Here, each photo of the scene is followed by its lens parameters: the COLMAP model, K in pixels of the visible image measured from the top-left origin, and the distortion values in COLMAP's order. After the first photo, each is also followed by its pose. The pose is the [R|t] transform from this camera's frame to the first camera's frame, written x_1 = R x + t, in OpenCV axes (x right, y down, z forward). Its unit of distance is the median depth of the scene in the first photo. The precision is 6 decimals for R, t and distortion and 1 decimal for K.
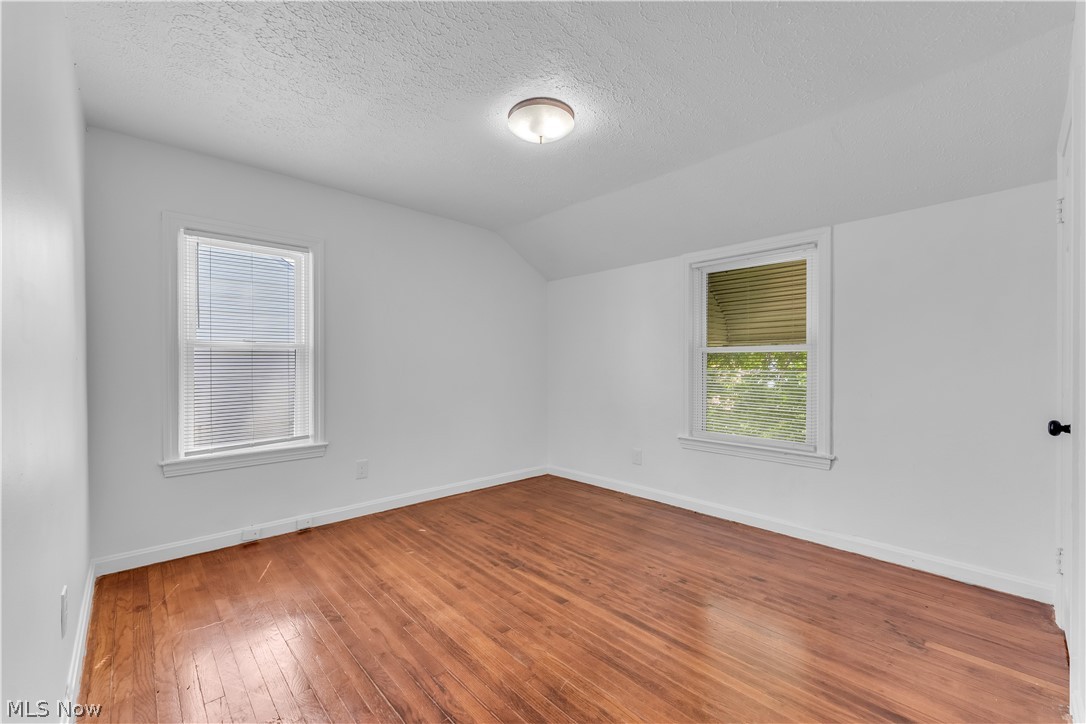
lens RADIAL K [[444.7, 0, 538.0], [0, 444.7, 367.1], [0, 0, 1]] dist [-0.000209, -0.000037]
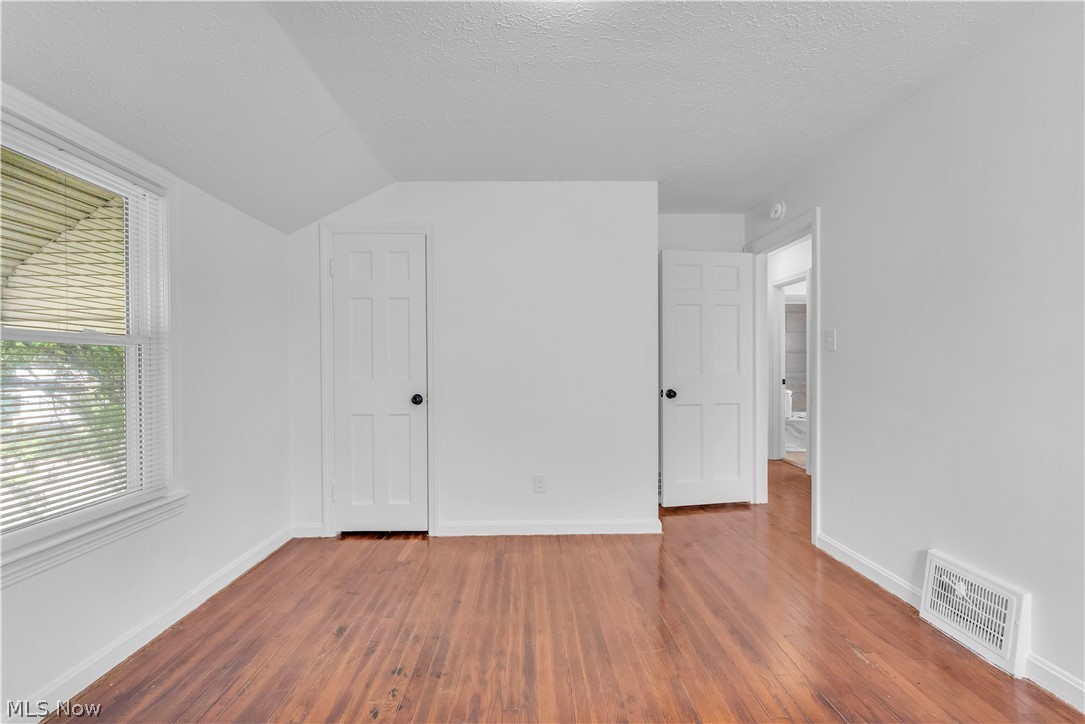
lens RADIAL K [[438.9, 0, 534.4], [0, 438.9, 370.2], [0, 0, 1]] dist [-0.008232, 0.000012]
pose [[-0.743181, -0.003683, 0.669080, -0.345275], [0.010108, 0.999809, 0.016730, -0.010352], [-0.669014, 0.019197, -0.743002, 1.558649]]
